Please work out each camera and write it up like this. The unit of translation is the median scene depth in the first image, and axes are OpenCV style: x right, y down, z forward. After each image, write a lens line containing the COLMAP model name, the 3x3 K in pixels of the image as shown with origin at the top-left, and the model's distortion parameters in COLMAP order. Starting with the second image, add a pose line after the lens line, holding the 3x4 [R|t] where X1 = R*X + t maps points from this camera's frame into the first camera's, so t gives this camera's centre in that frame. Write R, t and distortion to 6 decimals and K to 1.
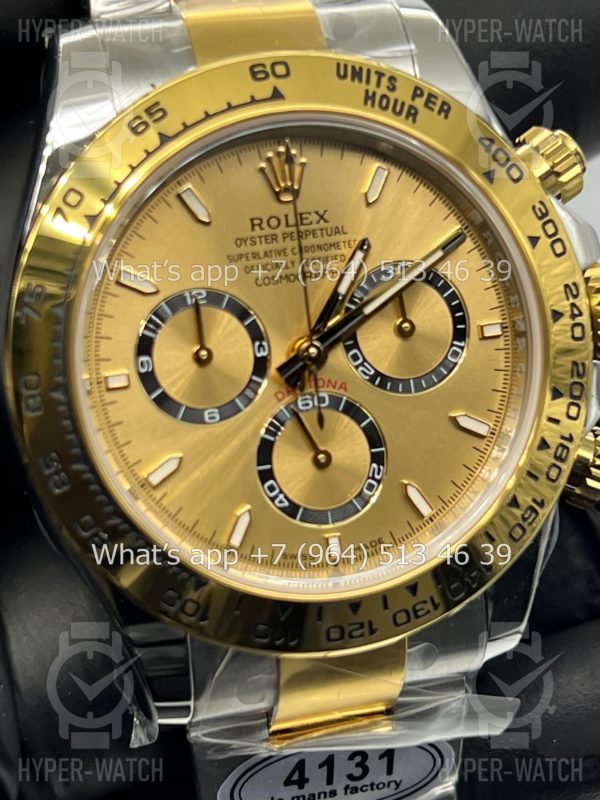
lens RADIAL K [[1907.1, 0, 271.7], [0, 1907.1, 401.7], [0, 0, 1]] dist [0.271901, 0.000000]
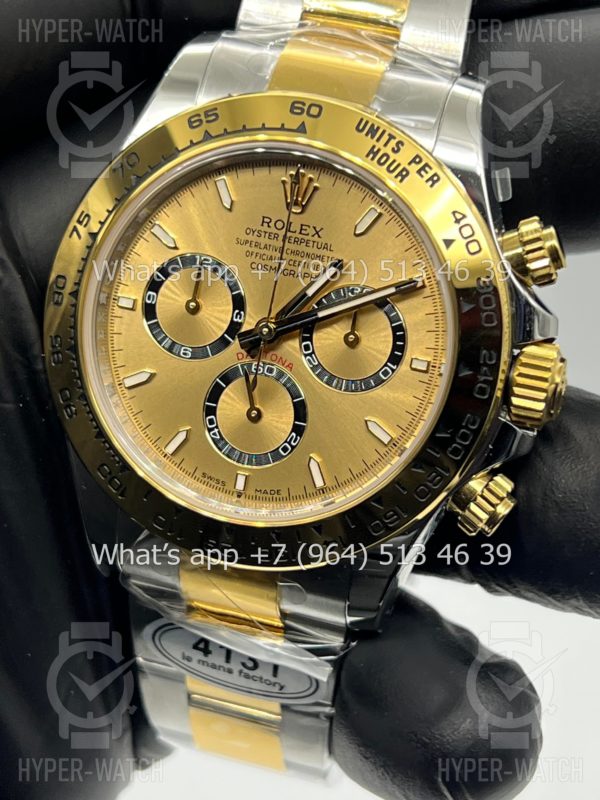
lens RADIAL K [[1907.1, 0, 305.2], [0, 1907.1, 397.8], [0, 0, 1]] dist [0.271901, 0.000000]
pose [[0.836365, 0.339251, -0.430583, 0.593387], [-0.317556, 0.940112, 0.123883, -0.147128], [0.446824, 0.033123, 0.894009, -0.116464]]
